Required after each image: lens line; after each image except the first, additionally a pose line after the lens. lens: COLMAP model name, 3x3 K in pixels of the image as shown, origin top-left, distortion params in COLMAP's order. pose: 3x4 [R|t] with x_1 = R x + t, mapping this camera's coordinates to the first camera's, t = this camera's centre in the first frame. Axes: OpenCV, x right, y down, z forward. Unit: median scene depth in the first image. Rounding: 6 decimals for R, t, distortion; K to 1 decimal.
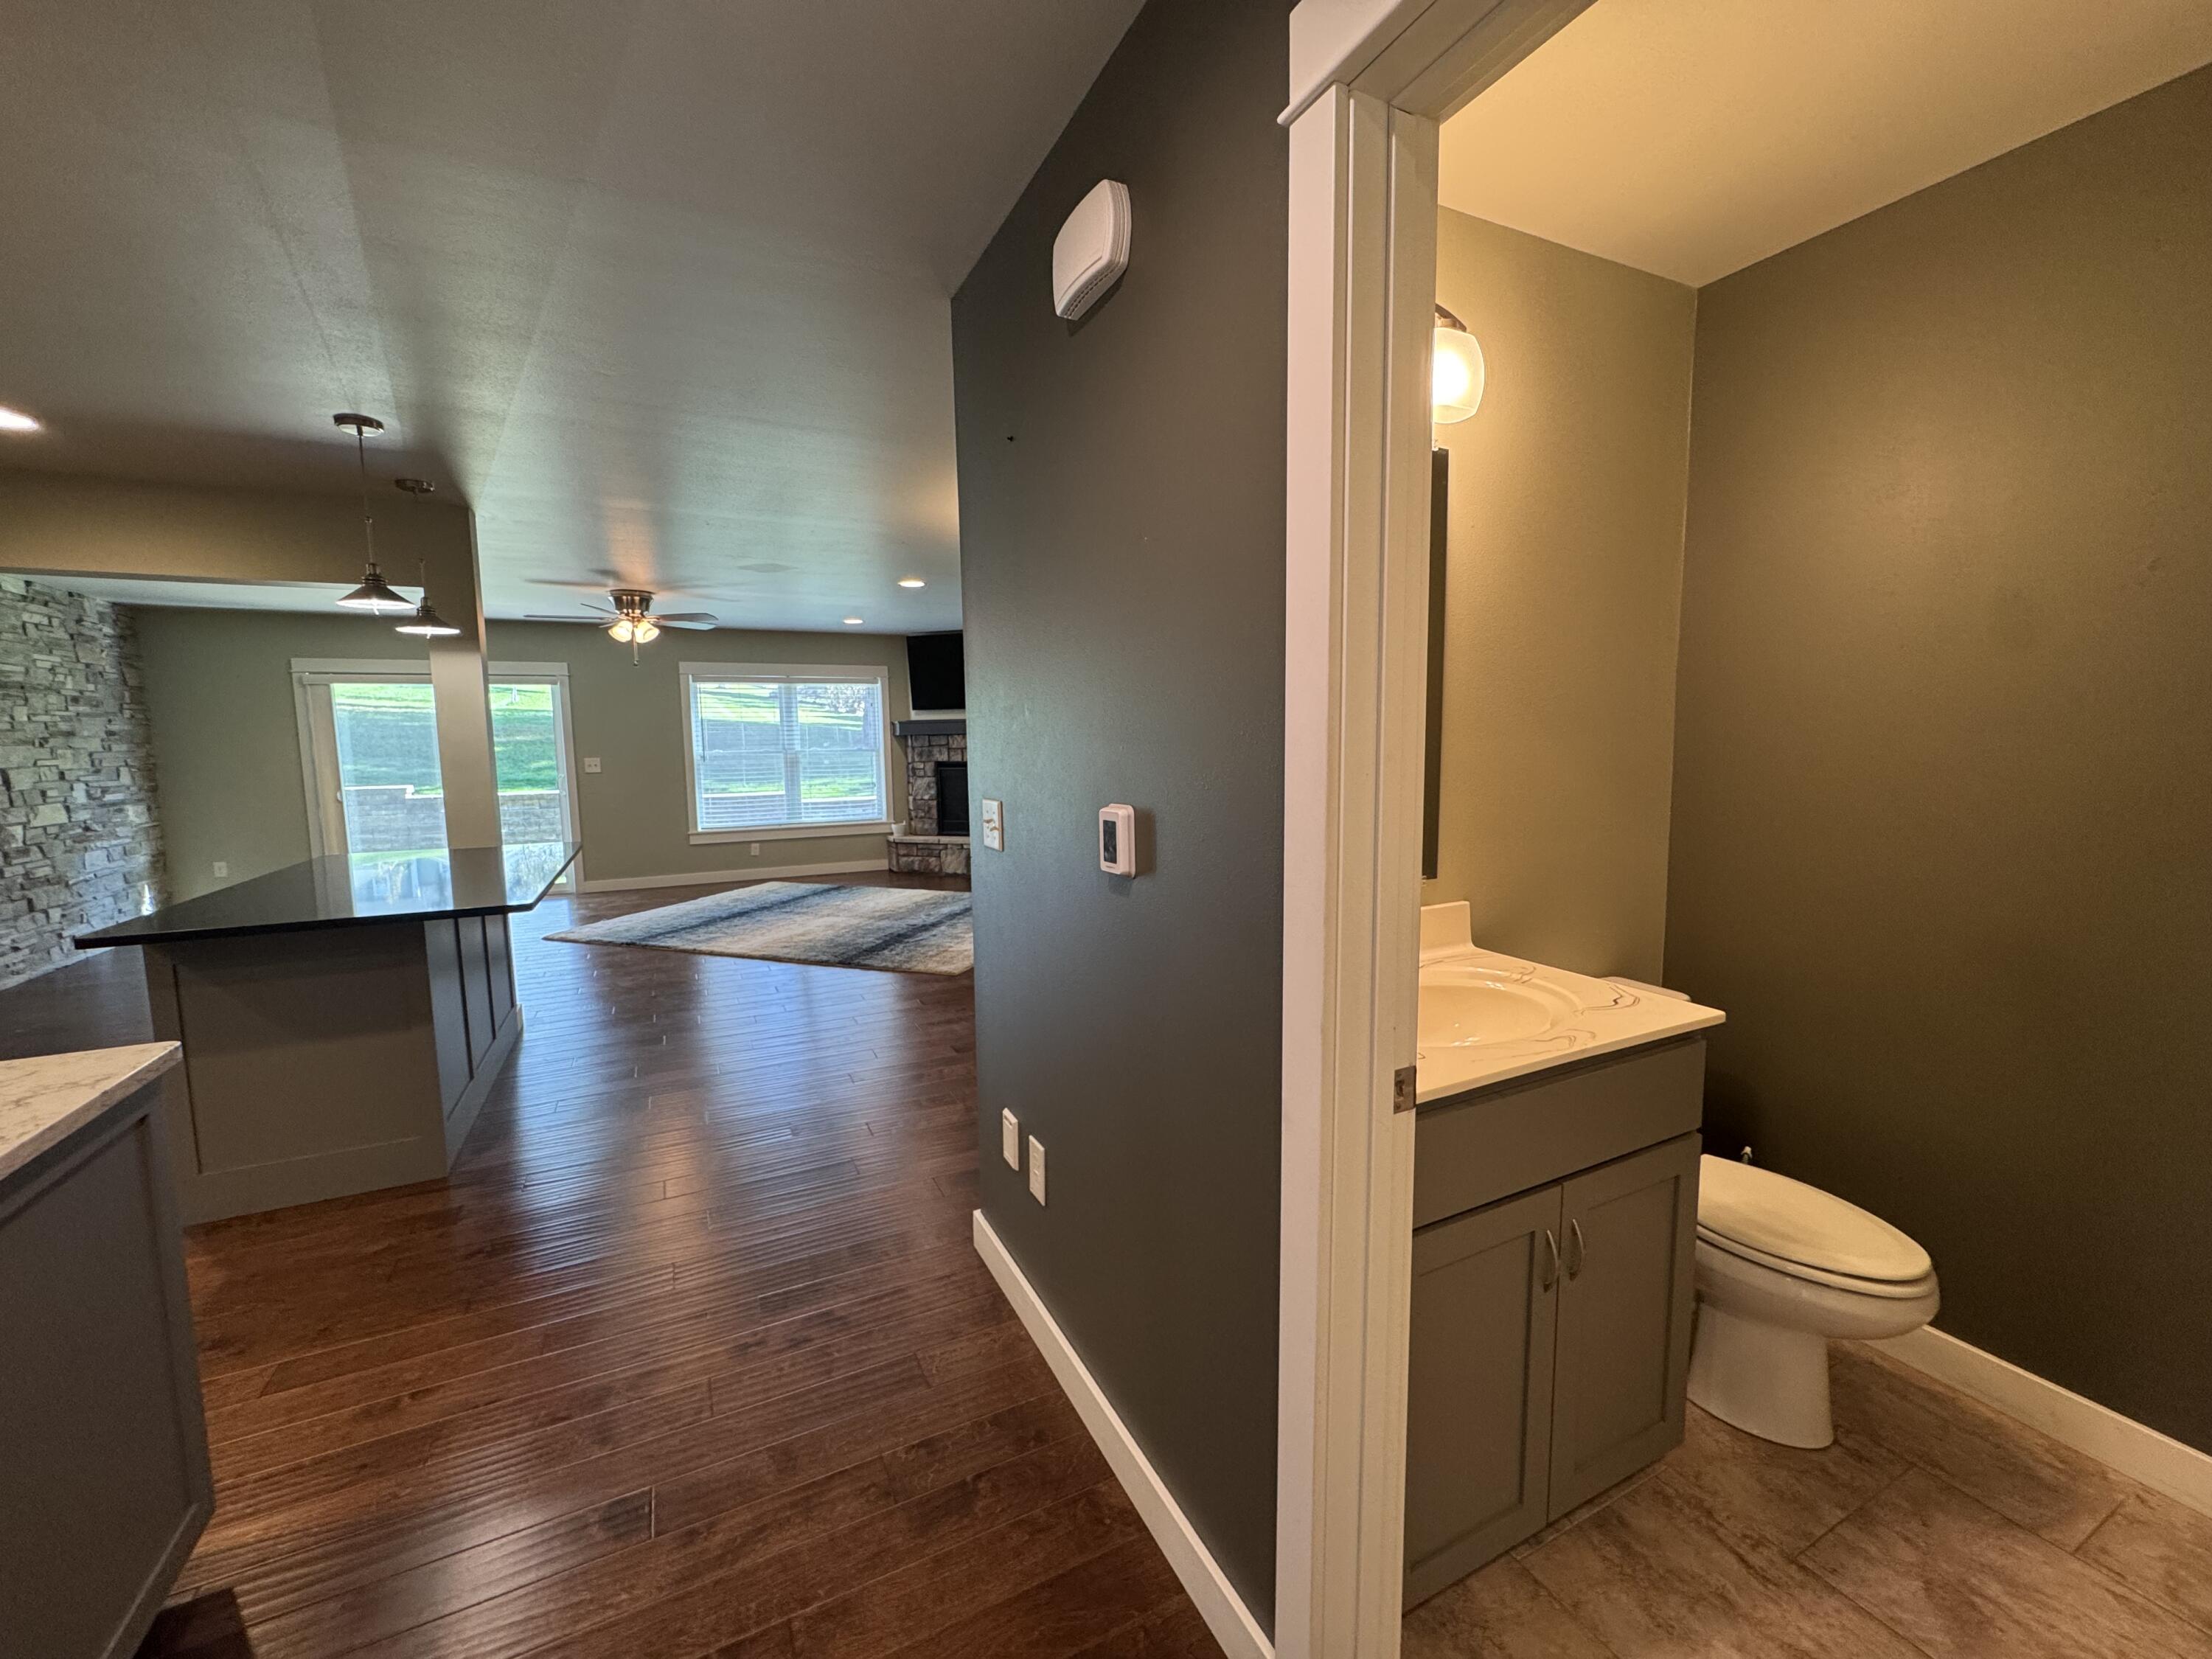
lens RADIAL K [[879.9, 0, 1107.3], [0, 879.9, 827.8], [0, 0, 1]] dist [-0.003486, 0.000639]
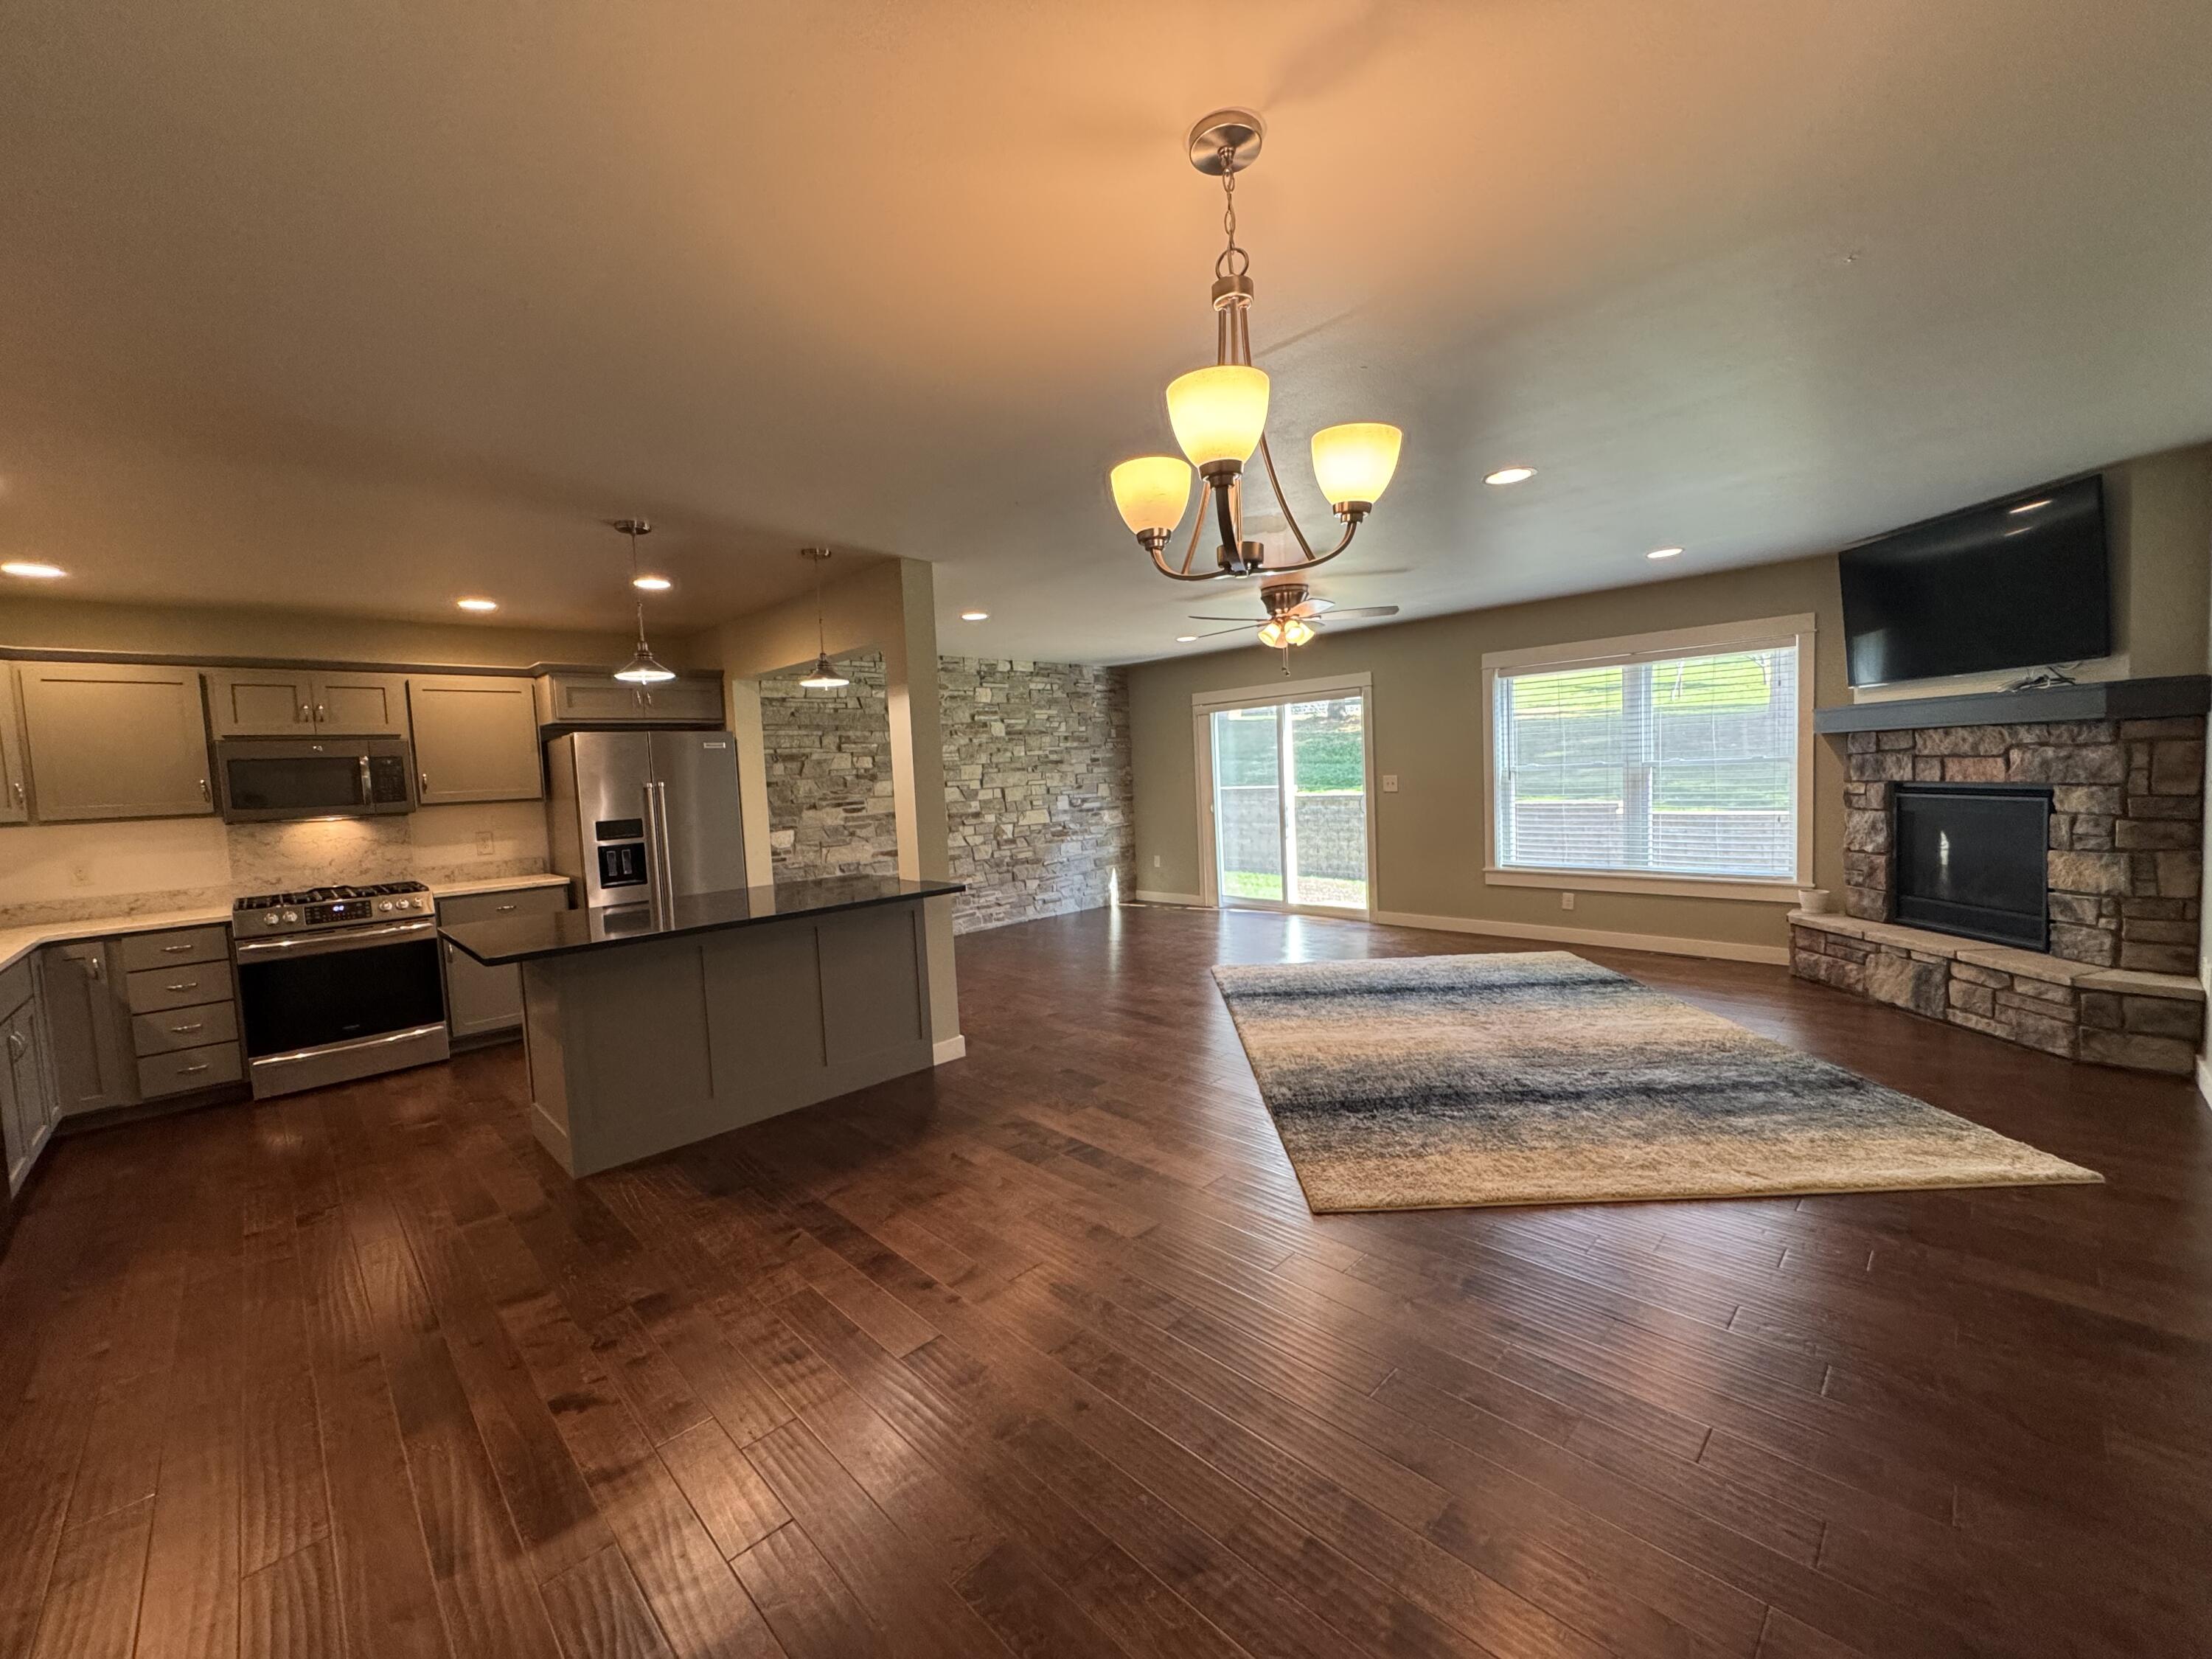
lens RADIAL K [[879.9, 0, 1109.1], [0, 879.9, 827.3], [0, 0, 1]] dist [-0.003486, 0.000639]
pose [[0.308306, 0.062875, -0.949207, 0.248770], [-0.057248, 0.997231, 0.047462, -0.073444], [0.949563, 0.039707, 0.311052, 0.630882]]
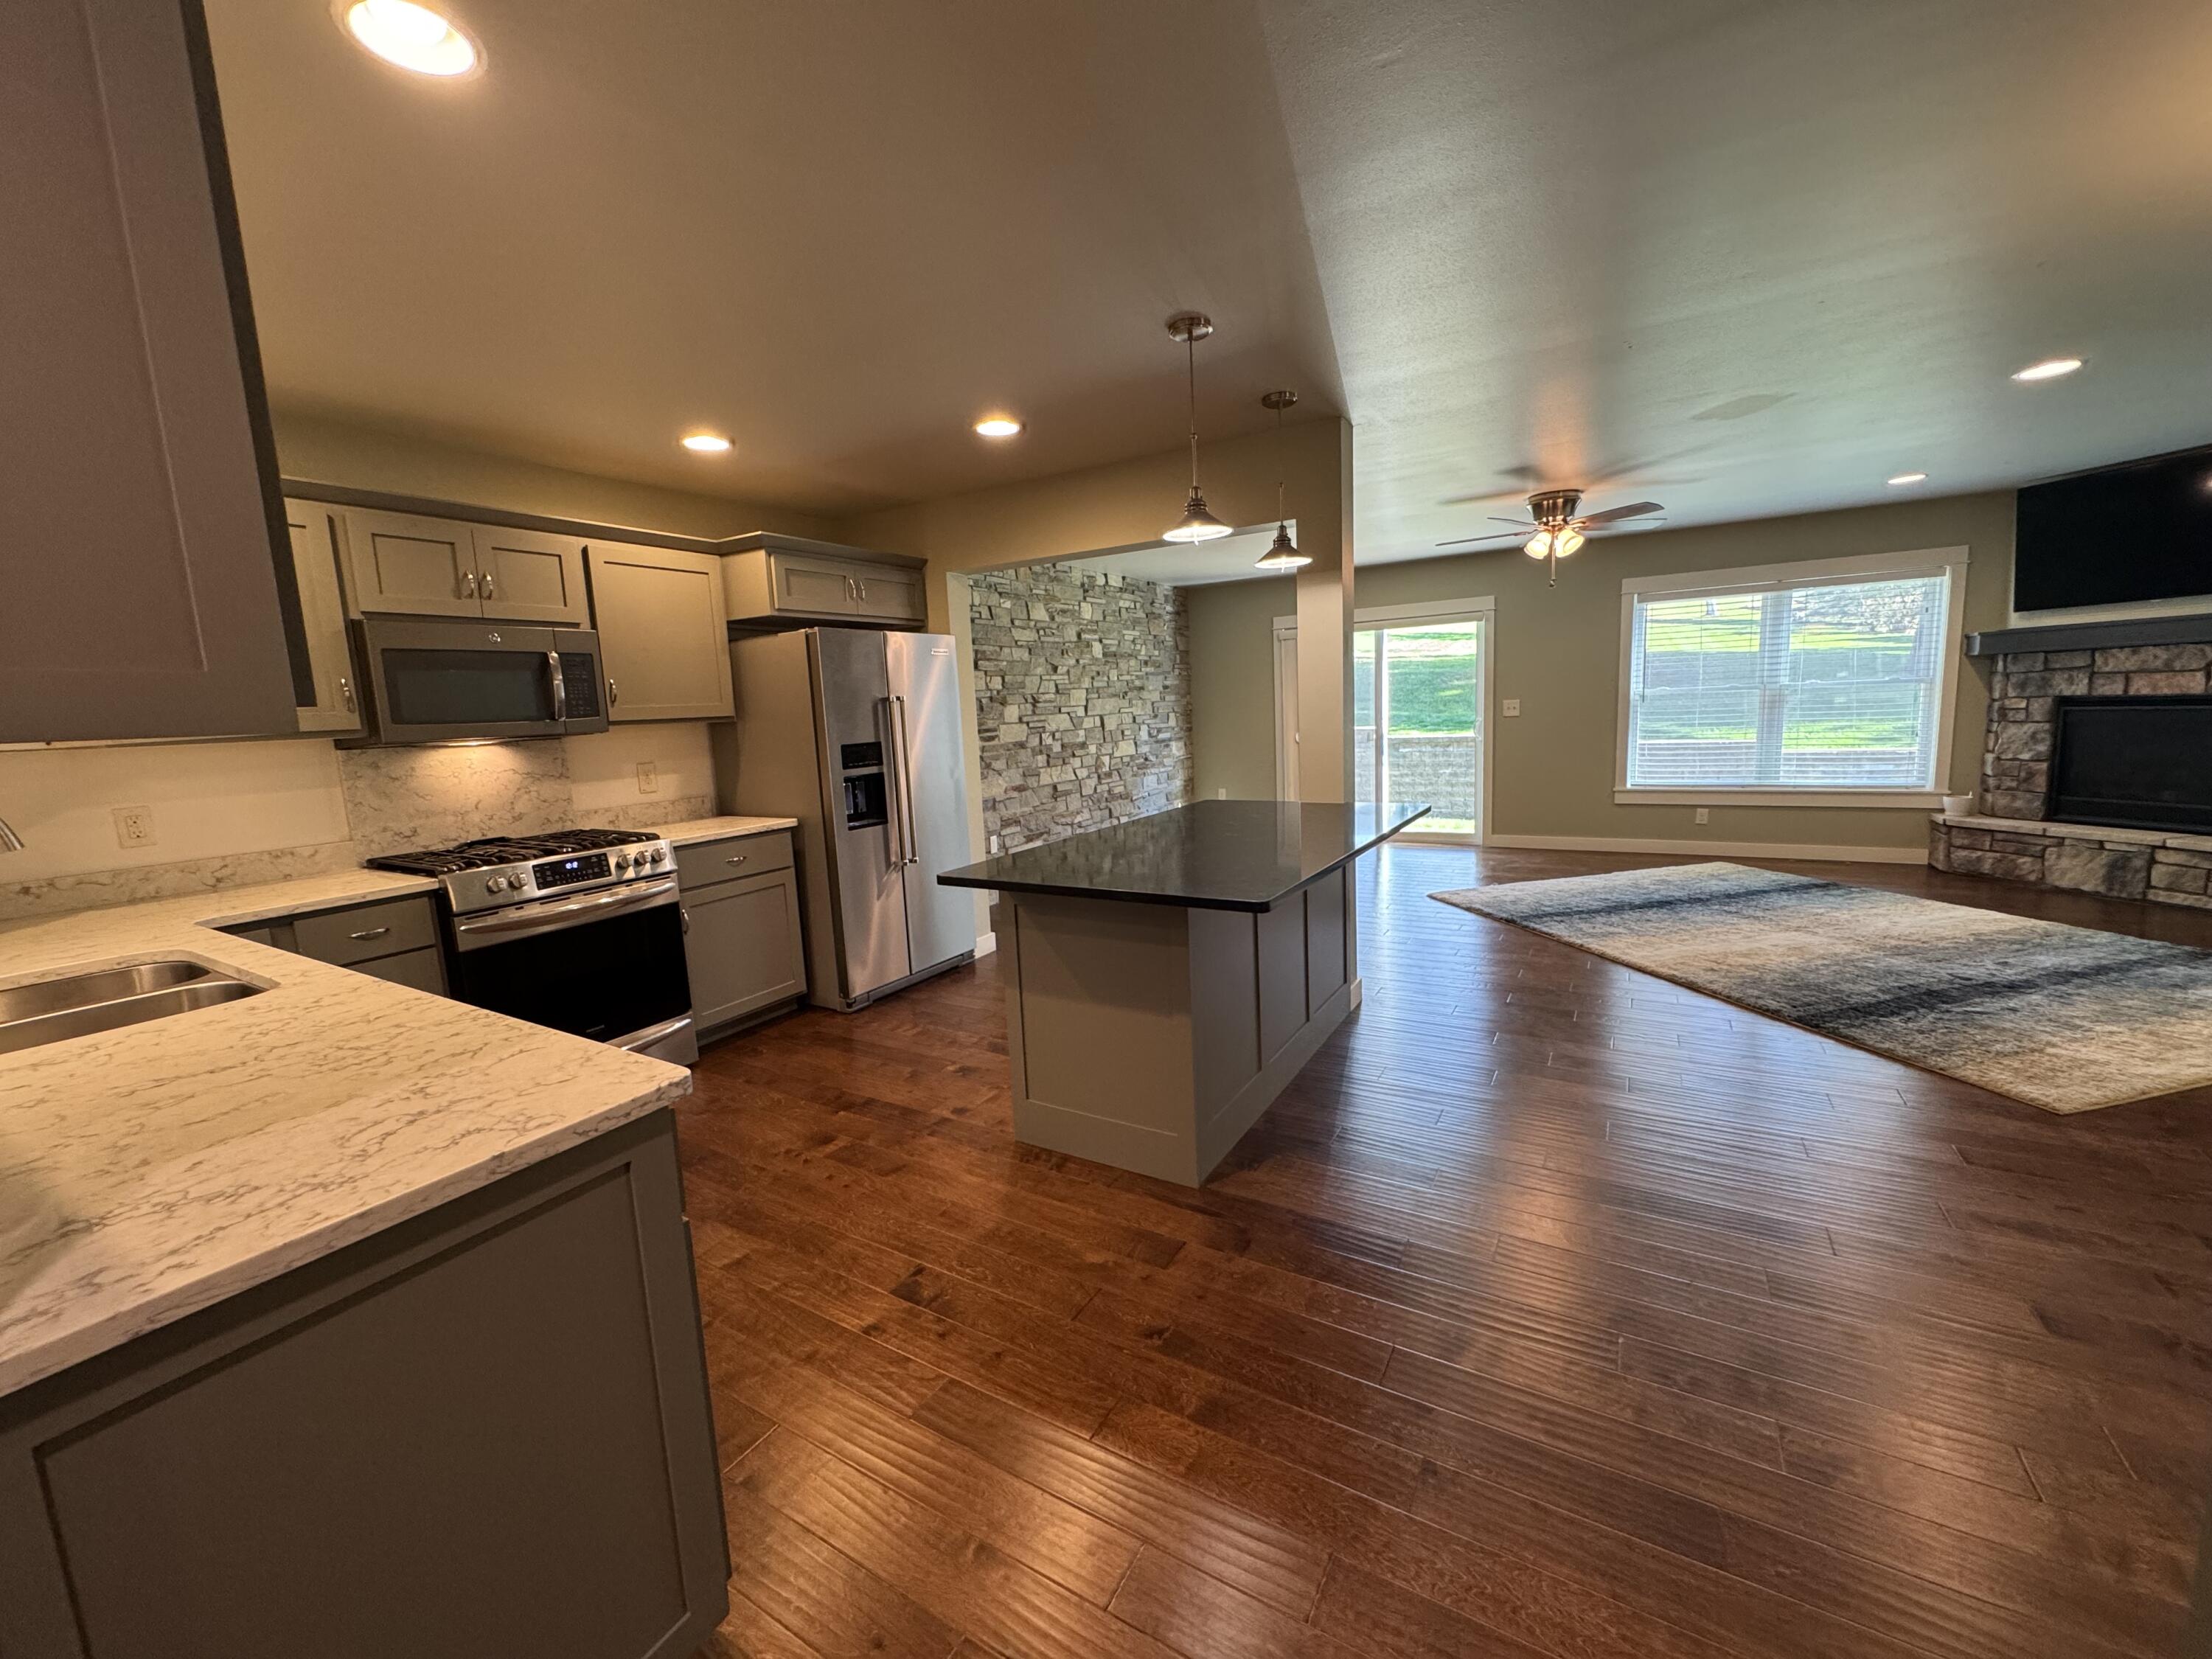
lens RADIAL K [[879.9, 0, 1105.6], [0, 879.9, 827.2], [0, 0, 1]] dist [-0.003486, 0.000639]
pose [[0.534260, 0.105017, -0.838771, -0.051771], [-0.048884, 0.994431, 0.093370, -0.018435], [0.843905, -0.008882, 0.536419, 0.225198]]
